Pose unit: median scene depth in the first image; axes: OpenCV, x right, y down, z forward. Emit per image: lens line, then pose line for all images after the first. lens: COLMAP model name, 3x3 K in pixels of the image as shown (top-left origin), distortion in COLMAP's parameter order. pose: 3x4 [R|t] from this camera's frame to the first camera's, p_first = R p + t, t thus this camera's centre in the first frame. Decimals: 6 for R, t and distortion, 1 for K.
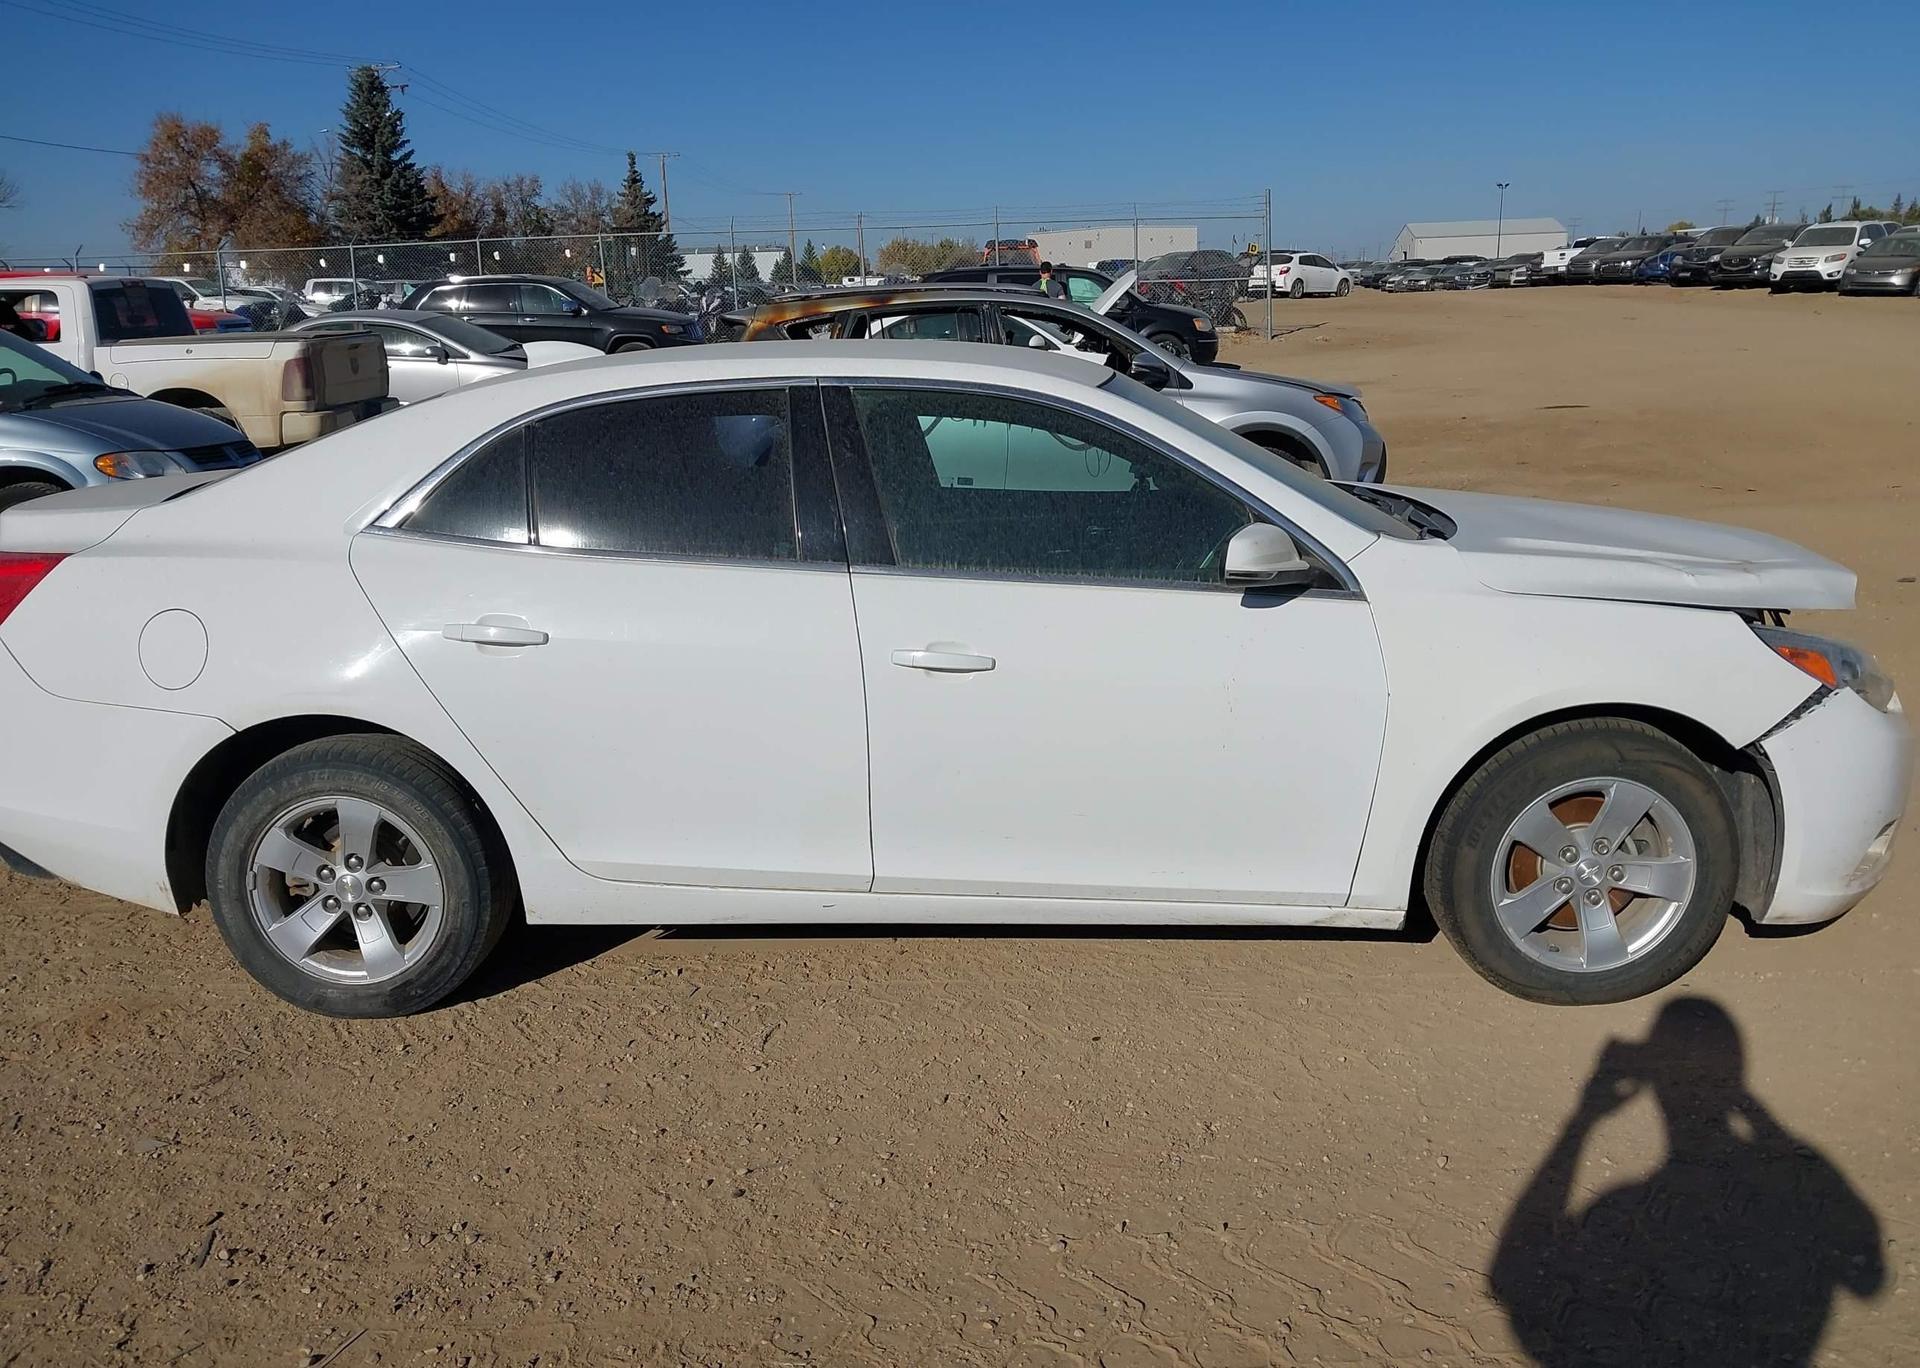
lens RADIAL K [[1515.1, 0, 983.8], [0, 1515.1, 691.2], [0, 0, 1]] dist [0.020375, -0.025829]
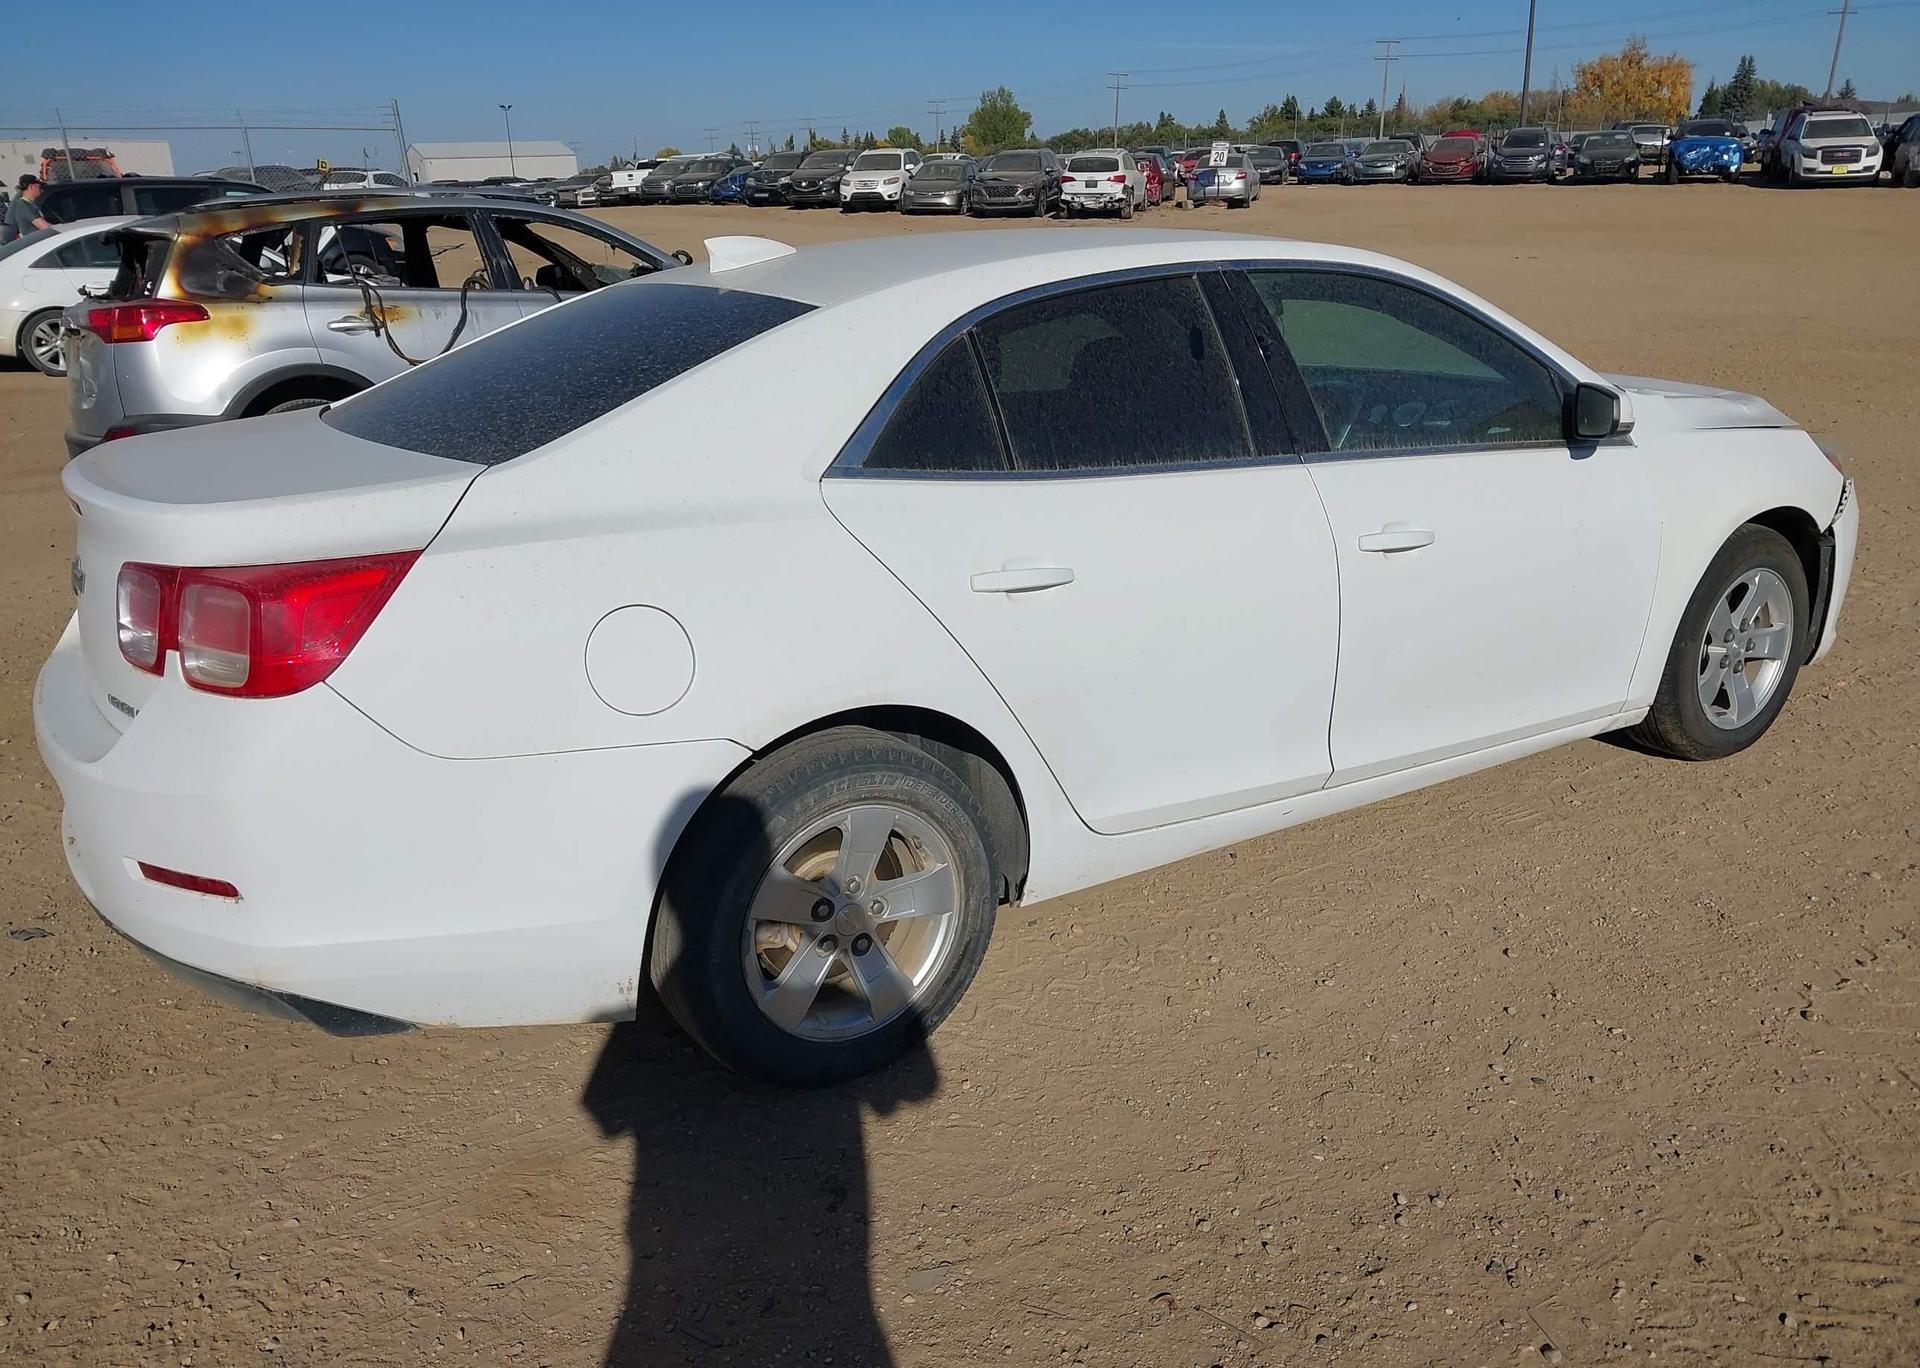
lens RADIAL K [[1515.1, 0, 961.1], [0, 1515.1, 688.0], [0, 0, 1]] dist [0.020375, -0.025829]
pose [[0.818792, -0.173701, 0.547181, -0.081536], [0.149218, 0.984762, 0.089322, -0.005601], [-0.554358, 0.008513, 0.832235, 0.031359]]
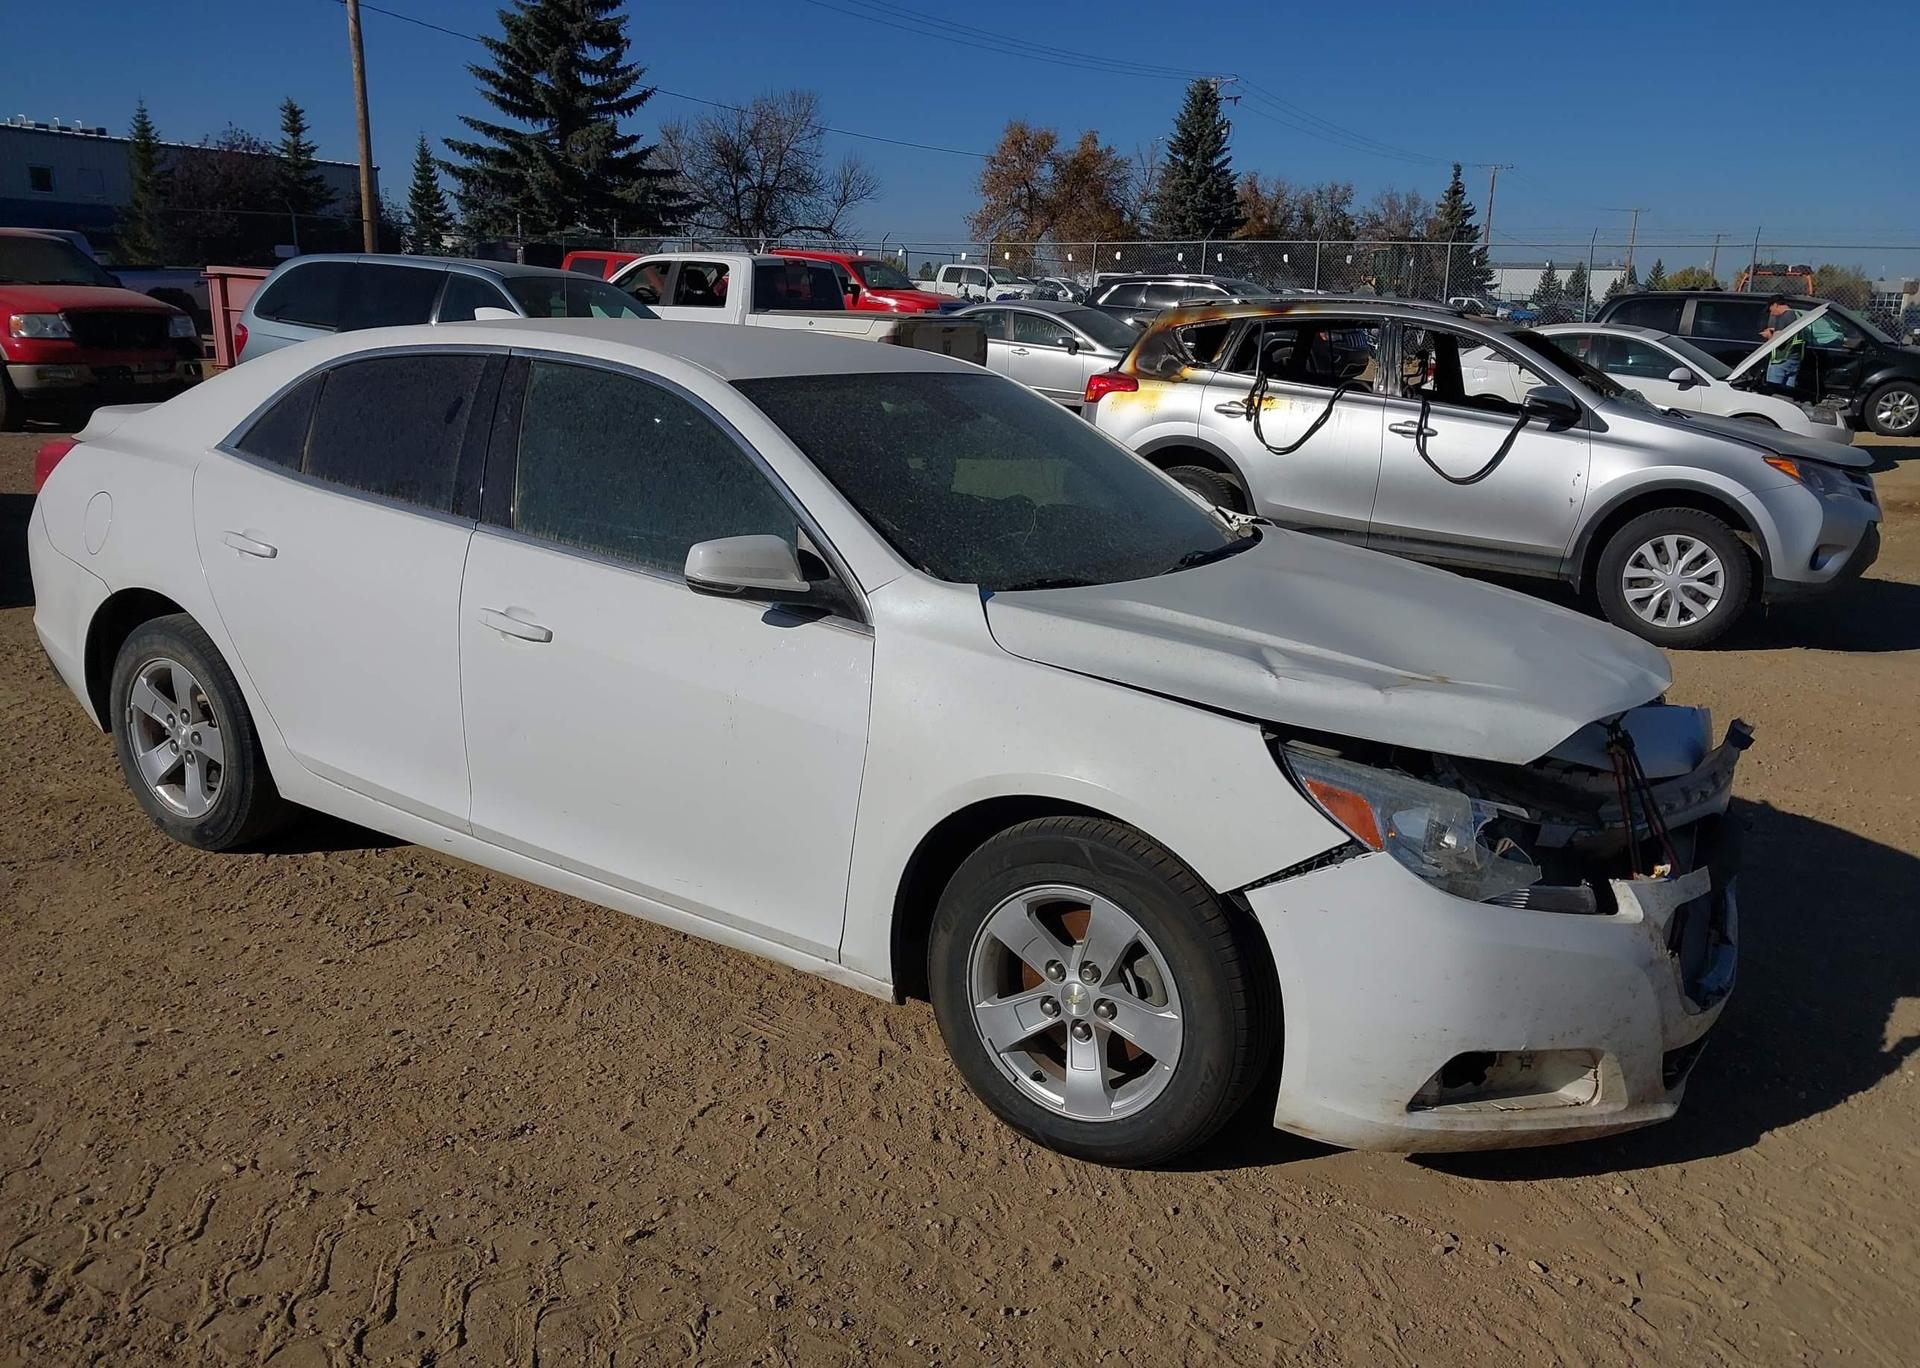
lens RADIAL K [[1515.1, 0, 978.9], [0, 1515.1, 675.2], [0, 0, 1]] dist [0.020375, -0.025829]
pose [[0.866815, 0.174799, -0.466987, 0.071603], [-0.181854, 0.982857, 0.030342, -0.007356], [0.464285, 0.058622, 0.883744, 0.022435]]
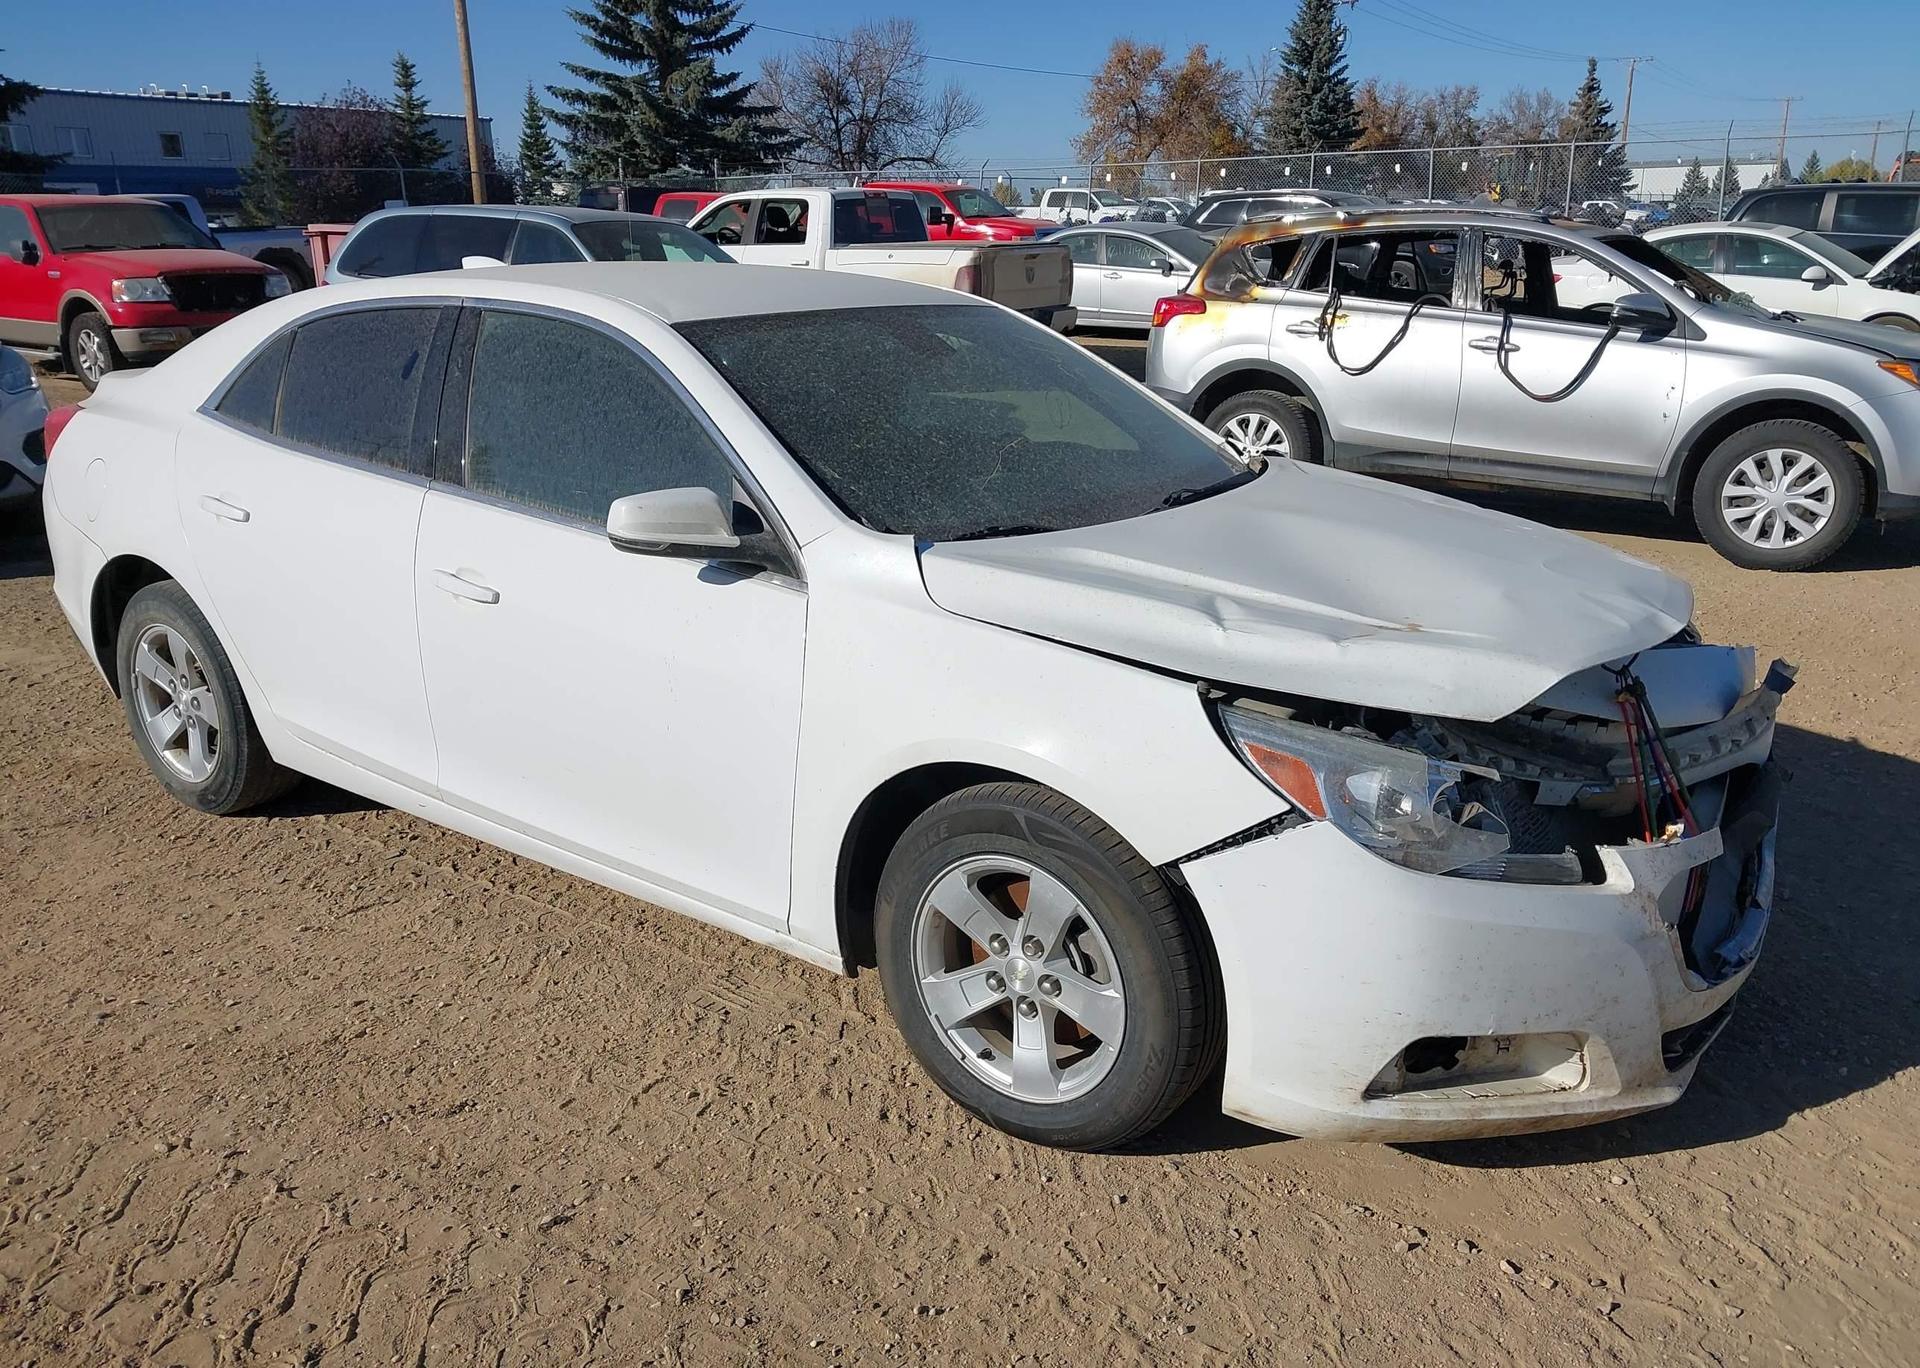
lens RADIAL K [[1515.1, 0, 975.4], [0, 1515.1, 675.5], [0, 0, 1]] dist [0.020375, -0.025829]
pose [[0.828939, 0.180116, -0.529545, 0.077337], [-0.157449, 0.983591, 0.088085, -0.010117], [0.536721, 0.010359, 0.843696, 0.032131]]
